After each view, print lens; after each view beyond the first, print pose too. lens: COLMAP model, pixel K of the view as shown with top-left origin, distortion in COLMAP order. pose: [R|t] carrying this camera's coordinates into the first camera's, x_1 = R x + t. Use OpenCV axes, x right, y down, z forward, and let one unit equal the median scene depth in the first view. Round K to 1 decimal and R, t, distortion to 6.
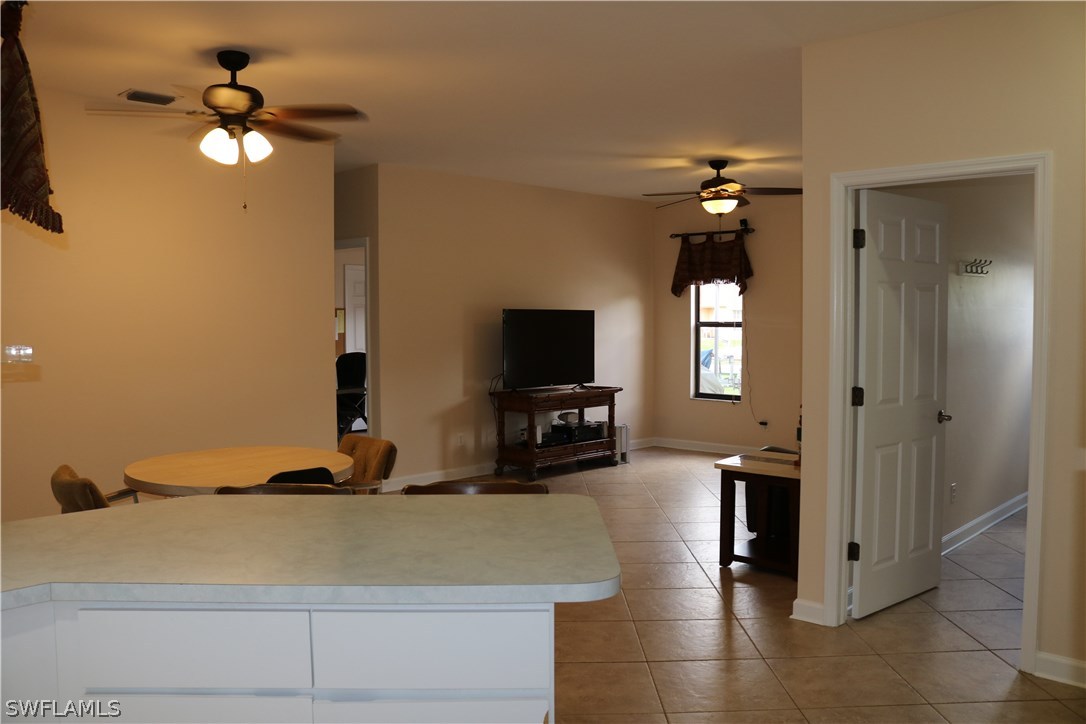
lens RADIAL K [[901.9, 0, 546.0], [0, 901.9, 361.0], [0, 0, 1]] dist [-0.118072, 0.054043]
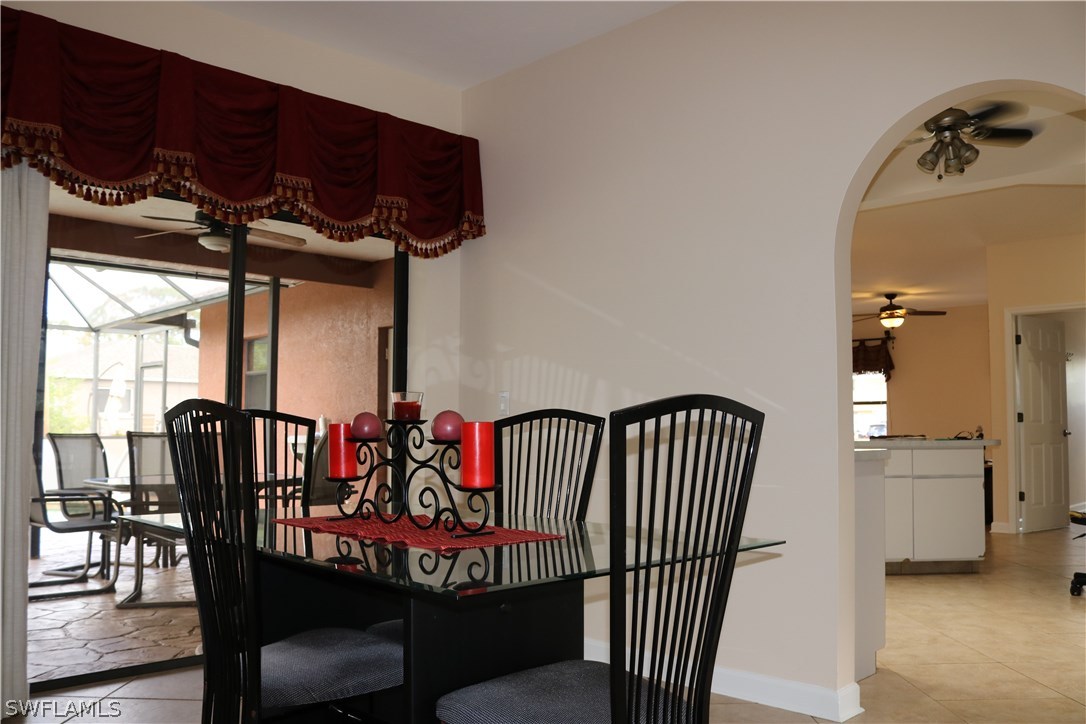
lens RADIAL K [[901.9, 0, 540.7], [0, 901.9, 365.3], [0, 0, 1]] dist [-0.118072, 0.054043]
pose [[0.999694, 0.006231, -0.023923, -0.396624], [-0.009008, 0.992996, -0.117802, 0.095226], [0.023021, 0.117982, 0.992749, -0.577321]]
